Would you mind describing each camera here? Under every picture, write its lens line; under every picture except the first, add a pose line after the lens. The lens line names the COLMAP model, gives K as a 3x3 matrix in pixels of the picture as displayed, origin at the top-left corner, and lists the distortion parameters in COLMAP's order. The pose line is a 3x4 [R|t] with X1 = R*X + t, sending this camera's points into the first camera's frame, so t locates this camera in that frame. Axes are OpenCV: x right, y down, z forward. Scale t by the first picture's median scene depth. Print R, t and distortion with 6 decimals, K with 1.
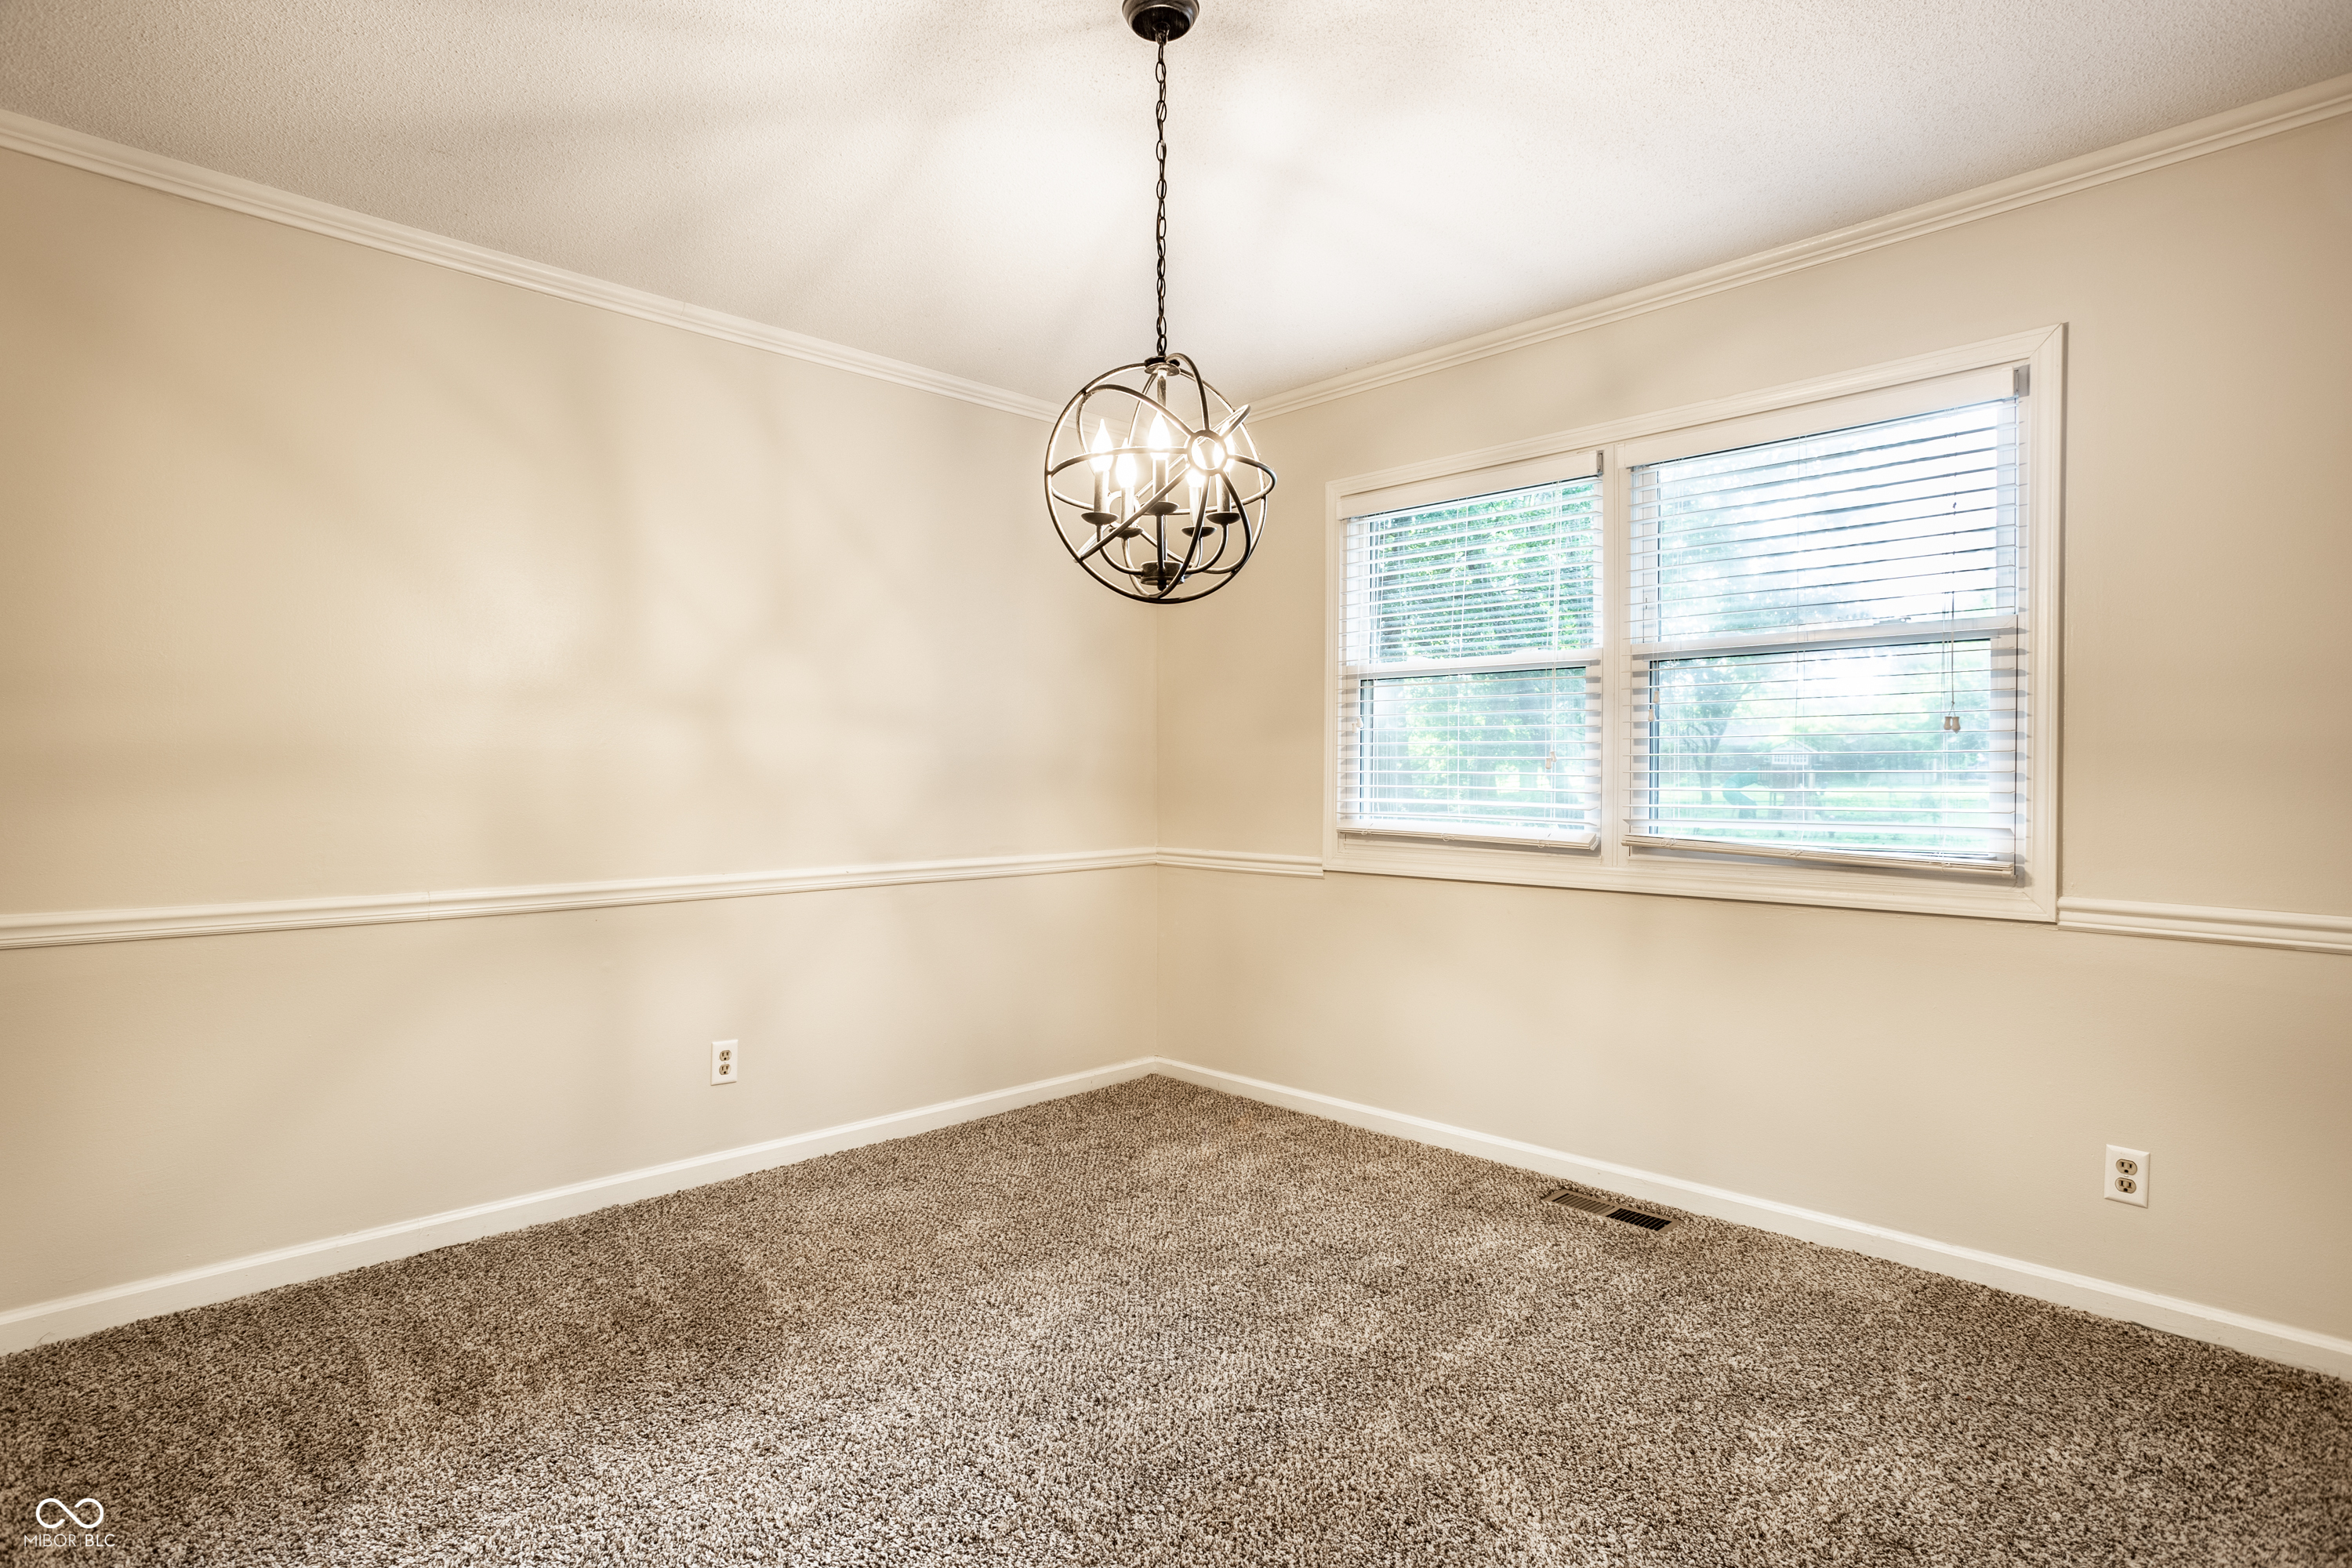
lens RADIAL K [[1163.1, 0, 1167.9], [0, 1163.1, 776.2], [0, 0, 1]] dist [-0.051900, 0.030642]
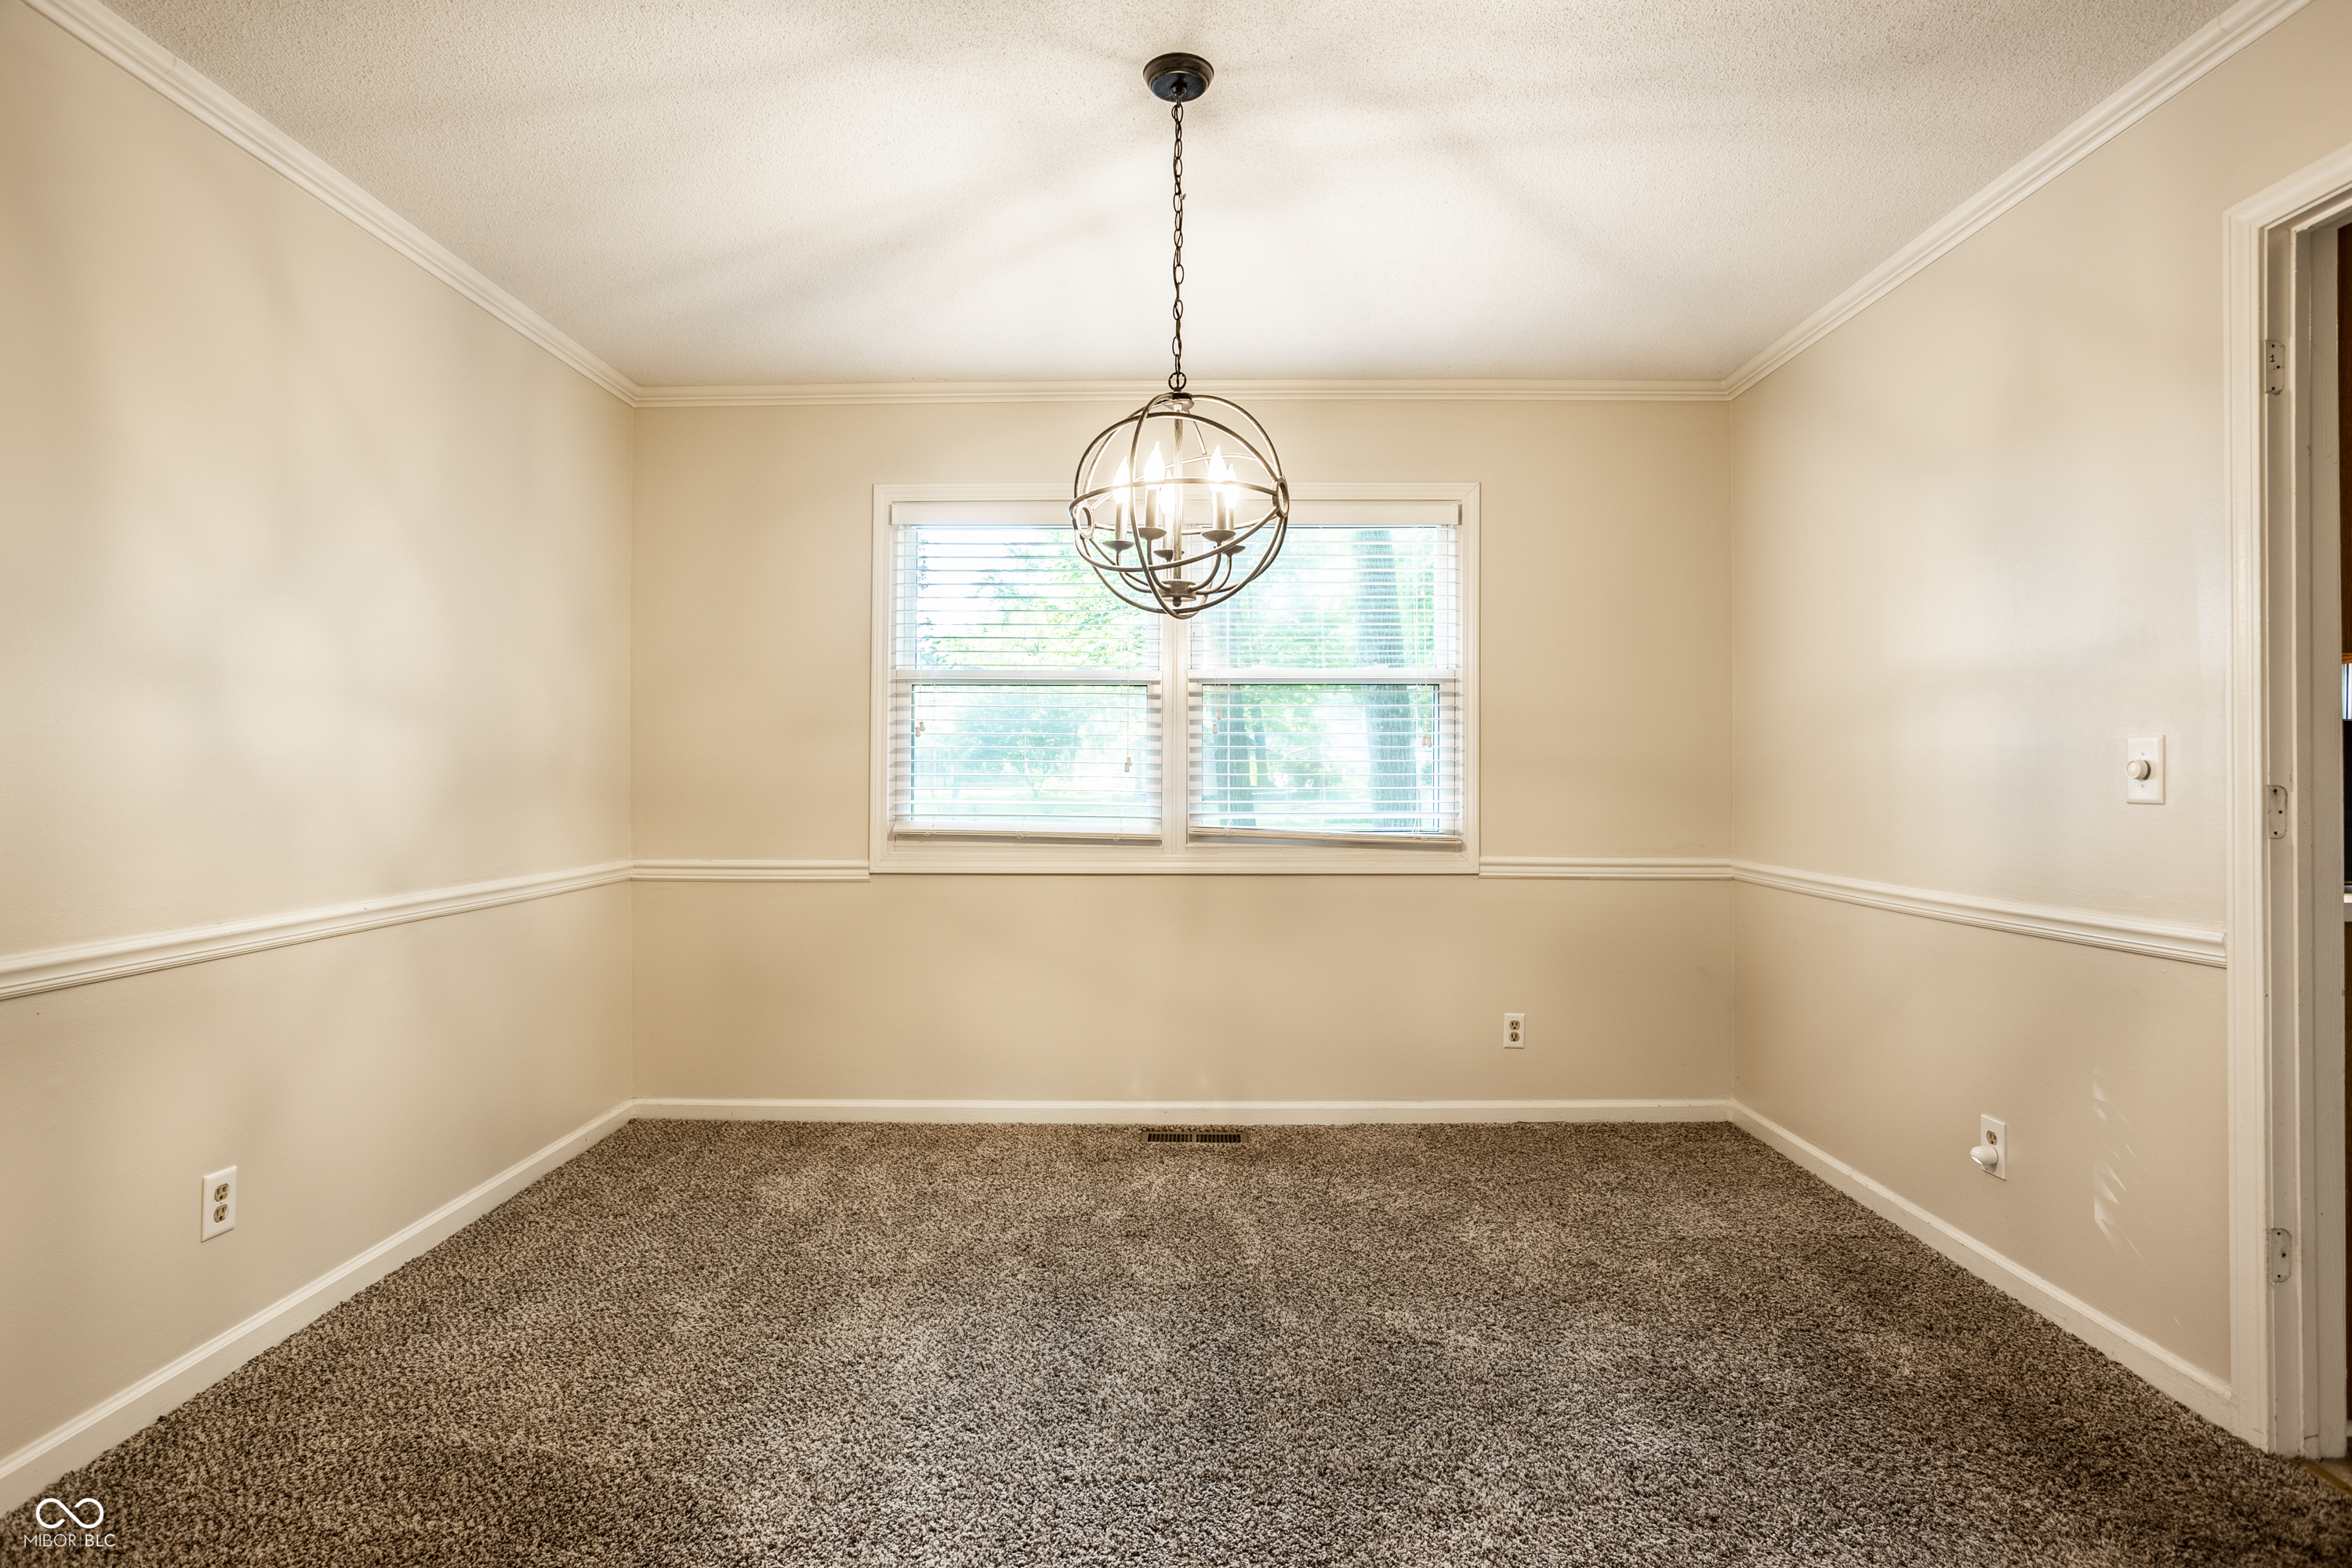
lens RADIAL K [[1163.1, 0, 1167.9], [0, 1163.1, 776.2], [0, 0, 1]] dist [-0.051900, 0.030642]
pose [[0.717288, 0.000447, 0.696776, -0.466261], [0.001359, 0.999997, -0.002040, 0.000378], [-0.696775, 0.002410, 0.717286, 0.138176]]
